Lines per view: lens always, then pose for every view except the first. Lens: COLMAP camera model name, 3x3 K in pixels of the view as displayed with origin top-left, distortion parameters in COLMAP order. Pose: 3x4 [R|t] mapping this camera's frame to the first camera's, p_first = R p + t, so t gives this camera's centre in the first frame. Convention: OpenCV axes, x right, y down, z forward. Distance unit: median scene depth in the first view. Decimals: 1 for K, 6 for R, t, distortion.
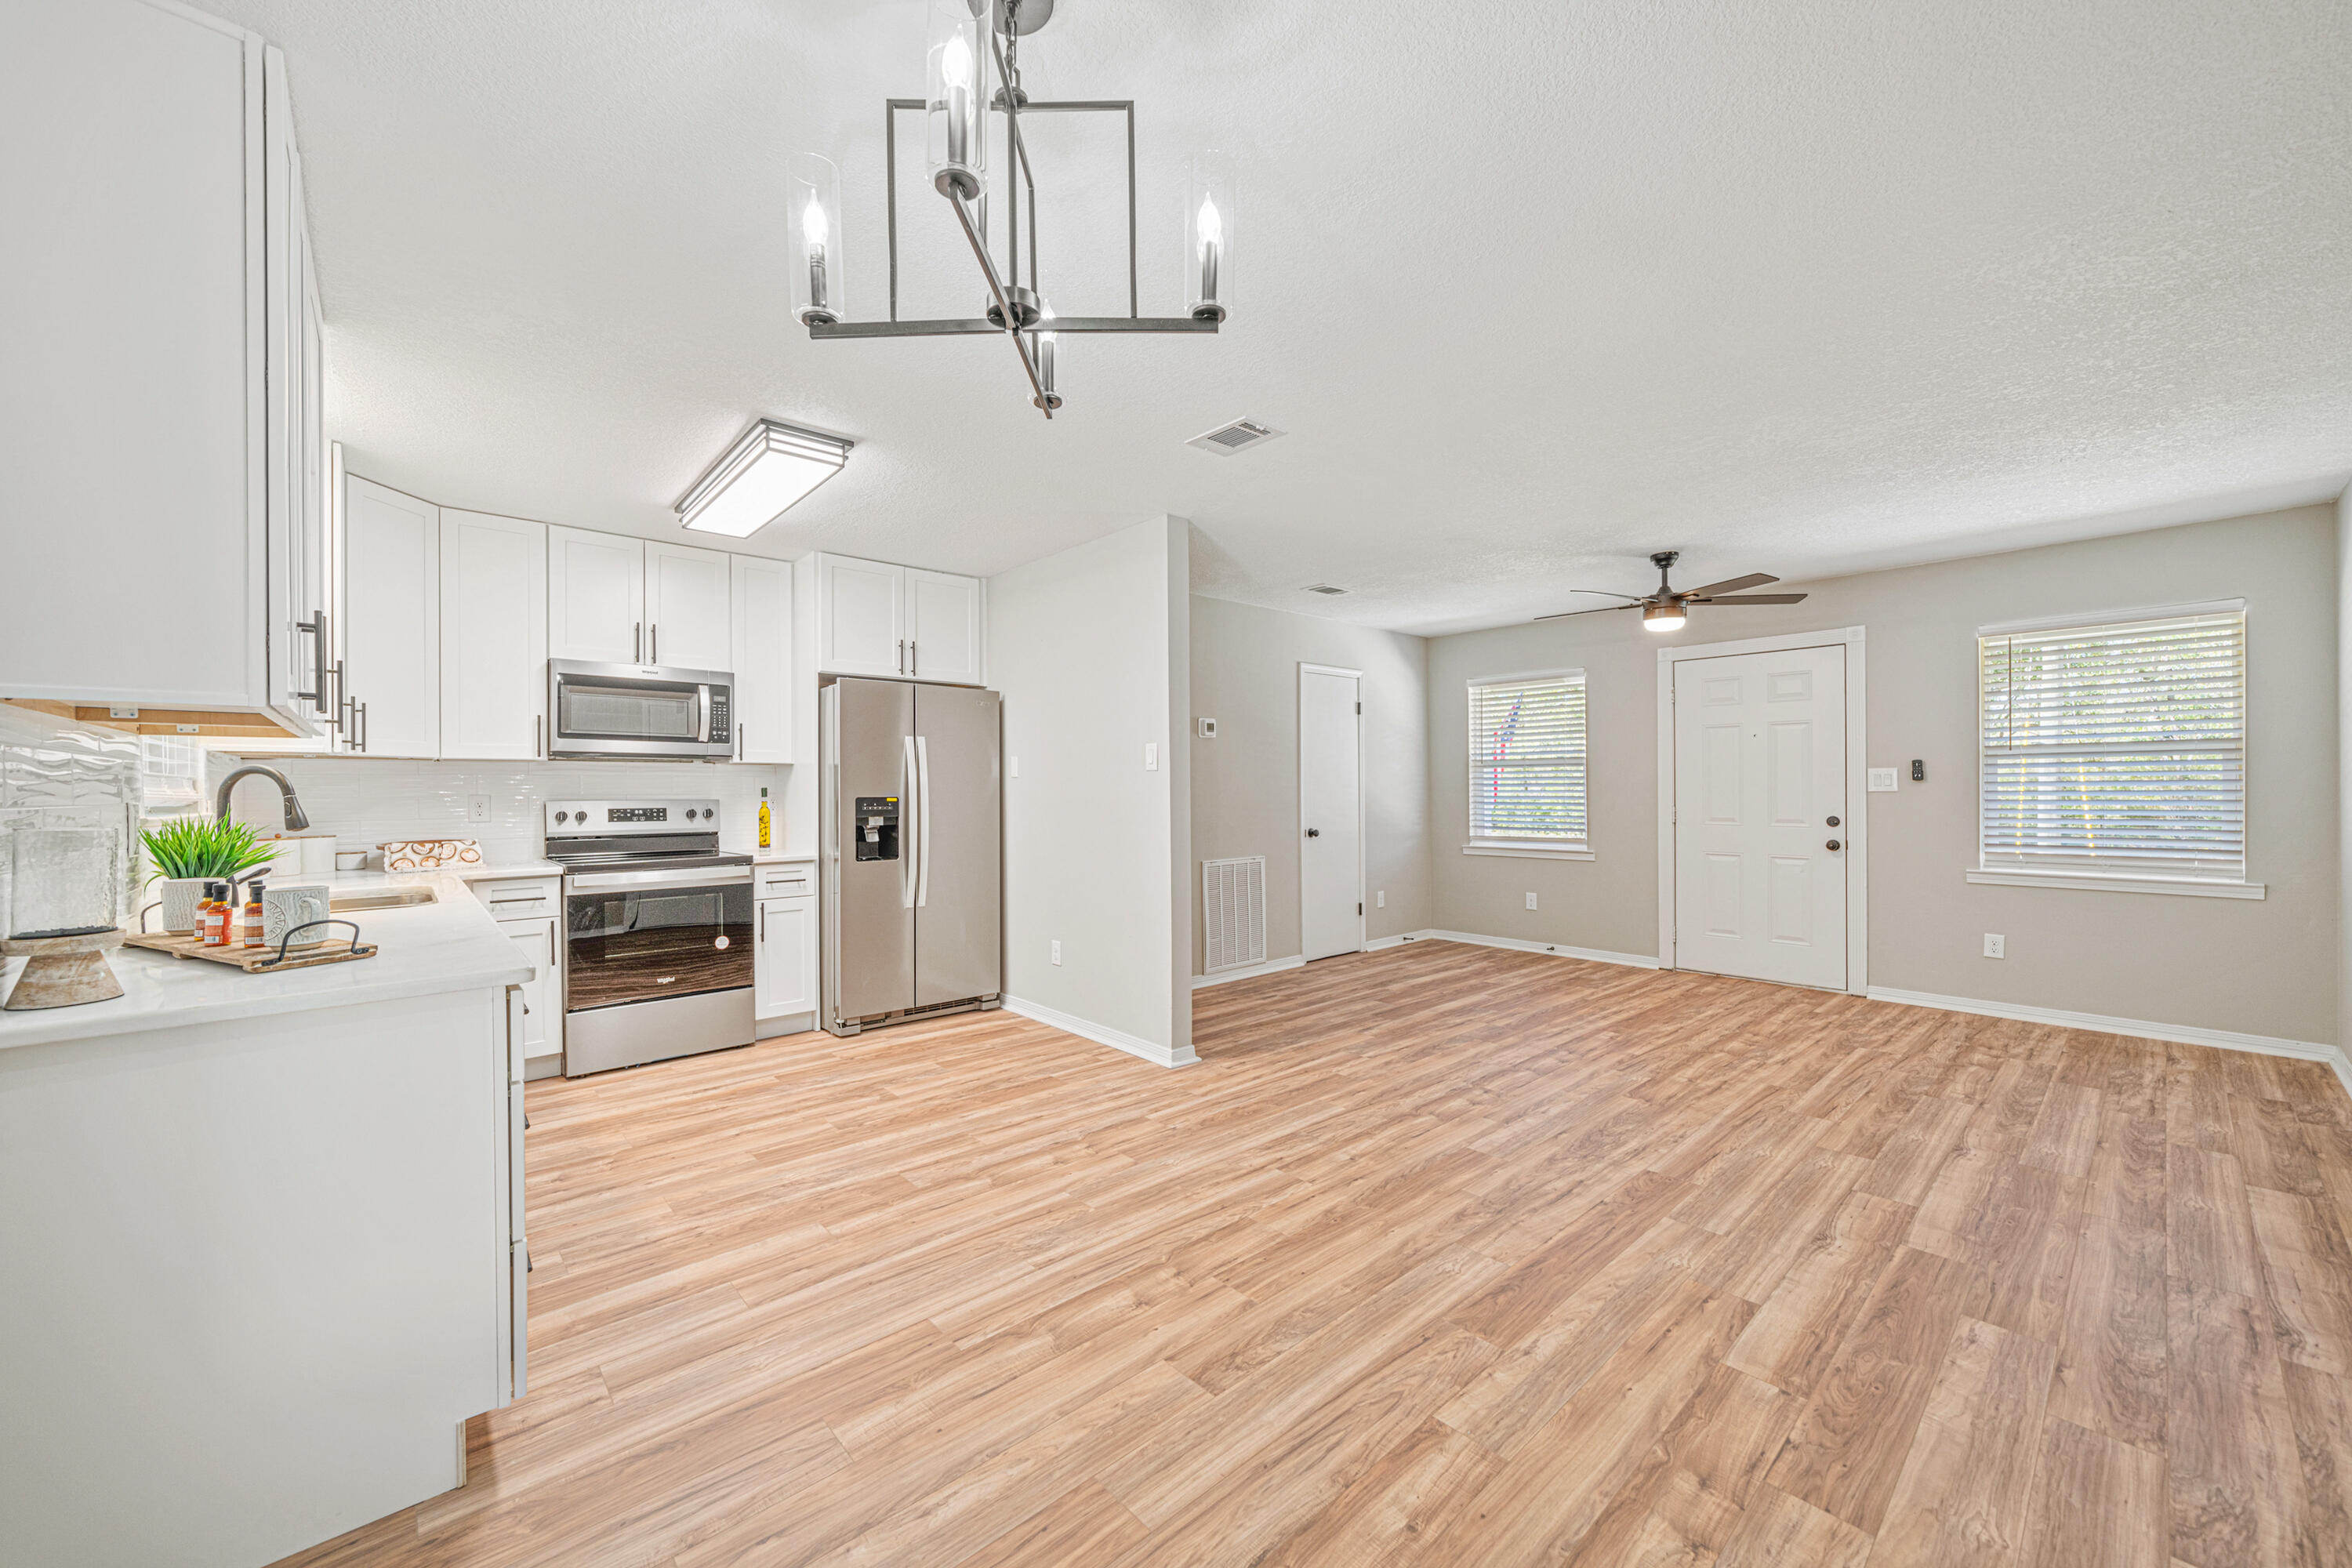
lens RADIAL K [[909.0, 0, 1150.7], [0, 909.0, 782.2], [0, 0, 1]] dist [-0.004870, 0.000350]
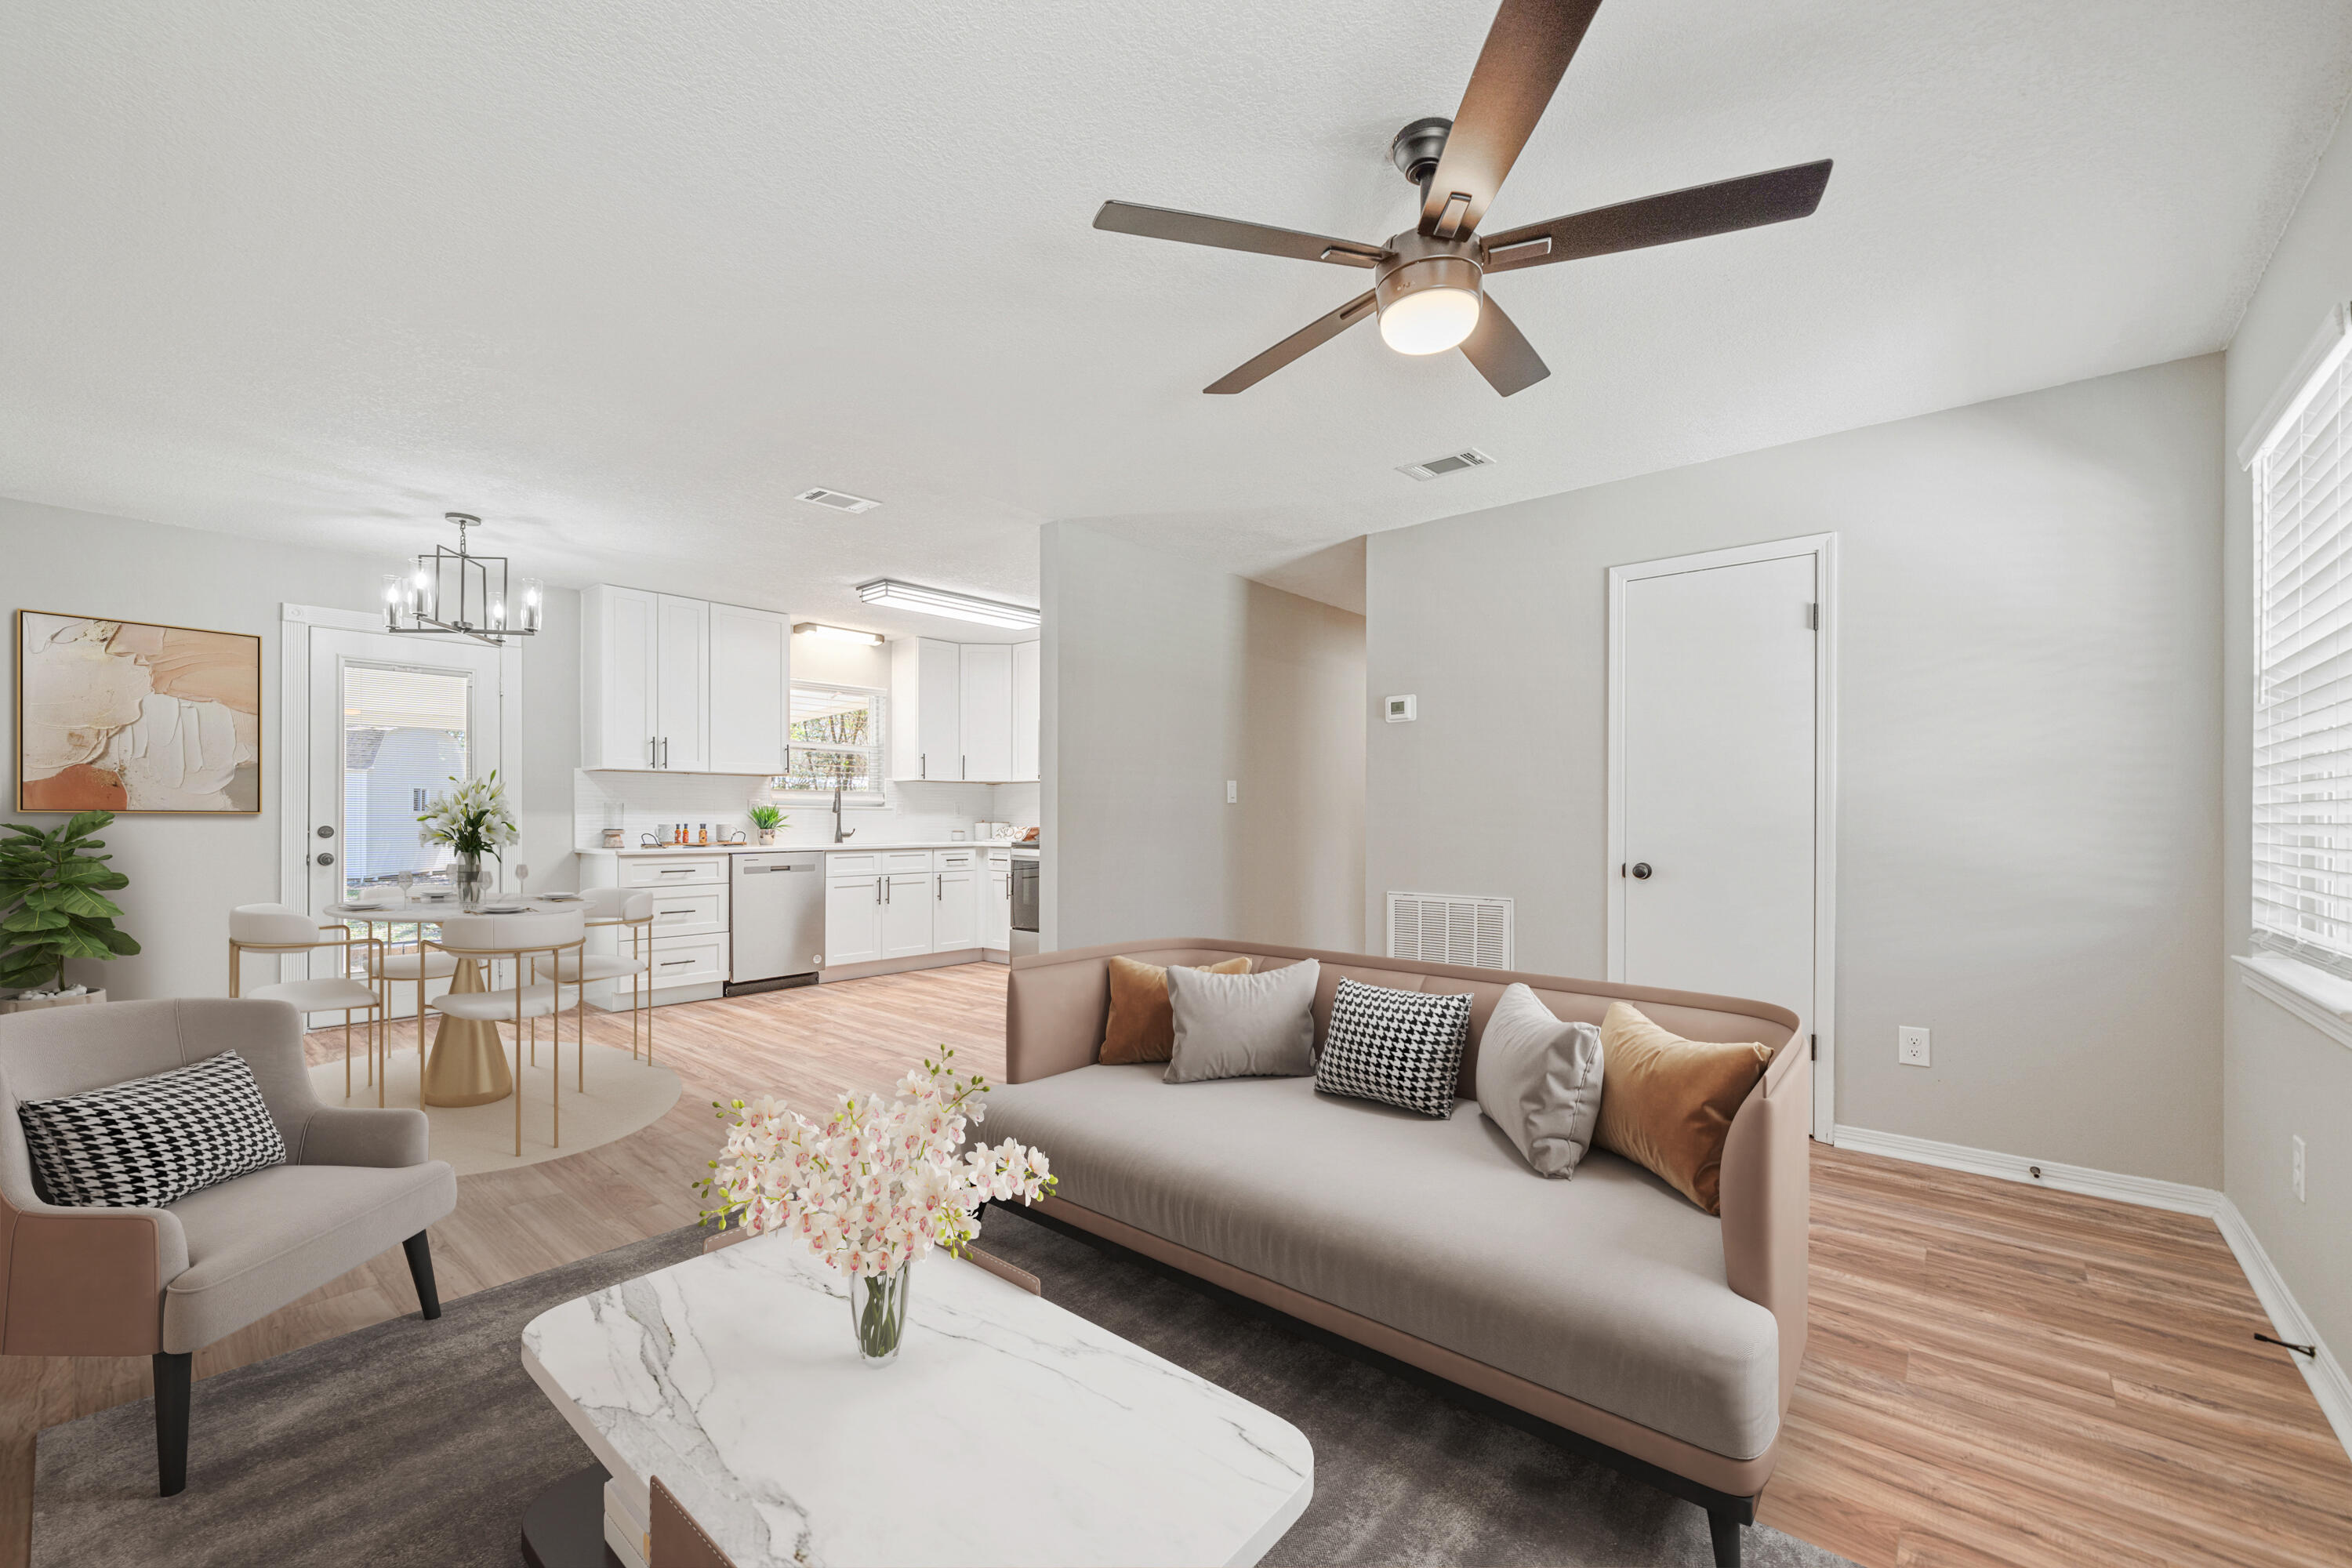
lens RADIAL K [[957.3, 0, 1146.0], [0, 957.3, 820.4], [0, 0, 1]] dist [0.003892, -0.001203]
pose [[0.118656, 0.011490, -0.992869, 1.205895], [0.001790, 0.999929, 0.011786, 0.030858], [0.992934, -0.003175, 0.118627, 1.069335]]
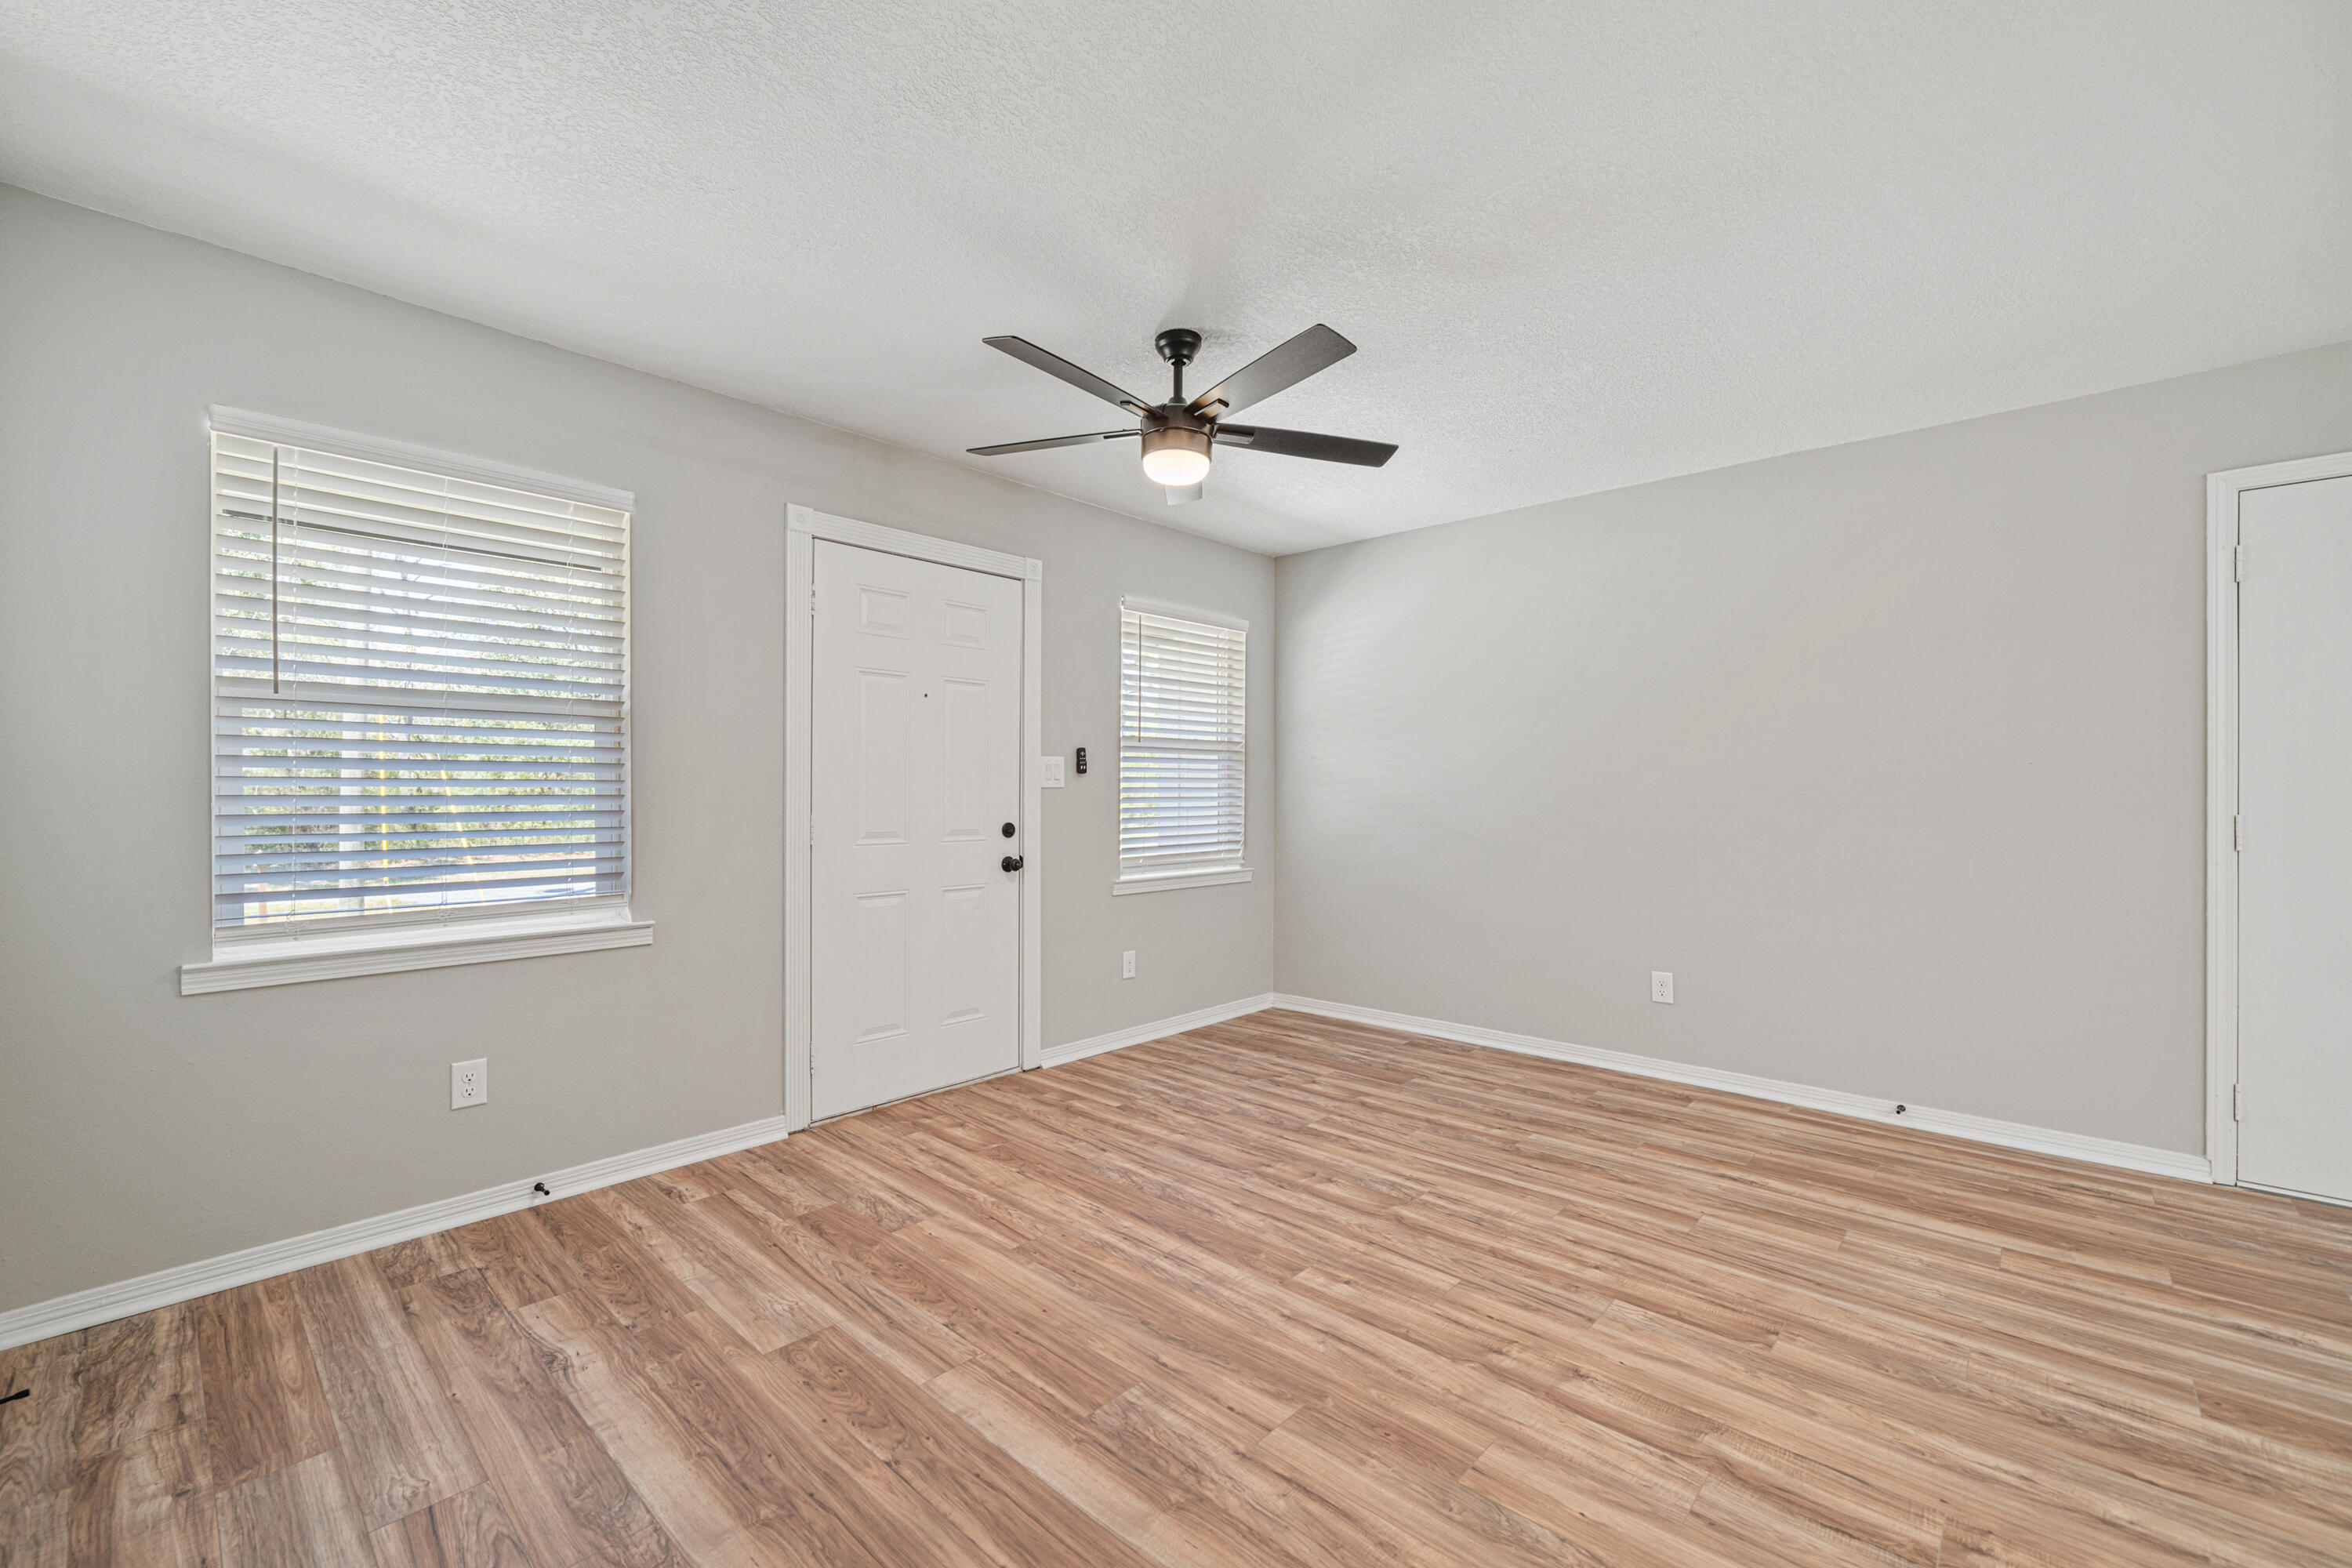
lens RADIAL K [[957.3, 0, 1184.6], [0, 957.3, 796.4], [0, 0, 1]] dist [0.003892, -0.001203]
pose [[-0.113247, 0.004272, 0.993558, 0.006424], [-0.005220, 0.999974, -0.004894, 0.028499], [-0.993553, -0.005741, -0.113222, 1.348350]]
